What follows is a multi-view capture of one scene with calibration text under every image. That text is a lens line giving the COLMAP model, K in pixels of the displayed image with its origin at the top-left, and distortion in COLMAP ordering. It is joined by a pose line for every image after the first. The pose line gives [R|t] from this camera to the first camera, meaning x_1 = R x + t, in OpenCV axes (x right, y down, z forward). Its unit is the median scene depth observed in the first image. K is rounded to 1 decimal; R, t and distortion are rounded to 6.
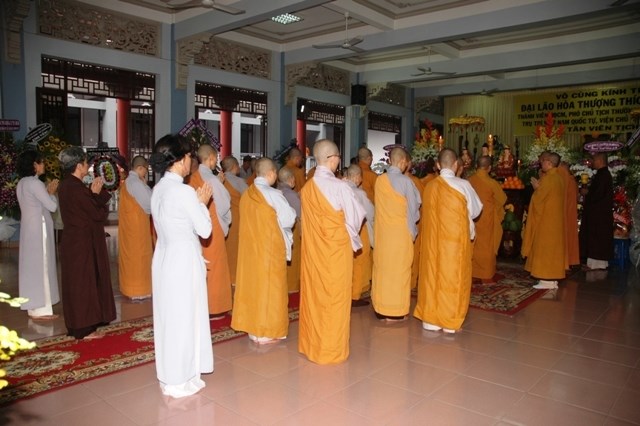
lens RADIAL K [[496.9, 0, 318.8], [0, 496.9, 217.2], [0, 0, 1]] dist [-0.167338, 0.160909]
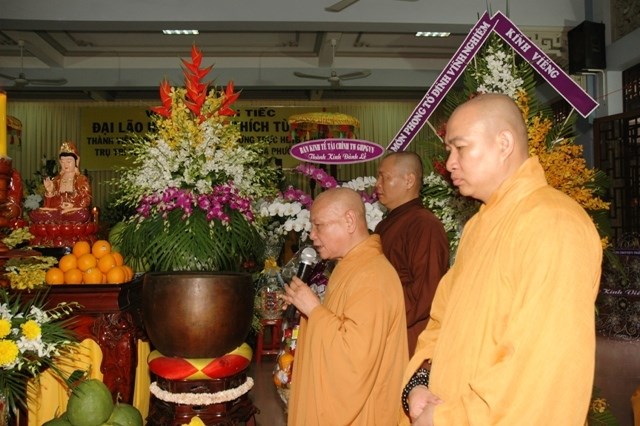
lens RADIAL K [[496.6, 0, 320.3], [0, 496.6, 216.2], [0, 0, 1]] dist [-0.170415, 0.159093]
pose [[0.662368, 0.003435, 0.749171, 0.272008], [0.084940, 0.993197, -0.079653, -0.063091], [-0.744348, 0.116394, 0.657570, 0.699611]]
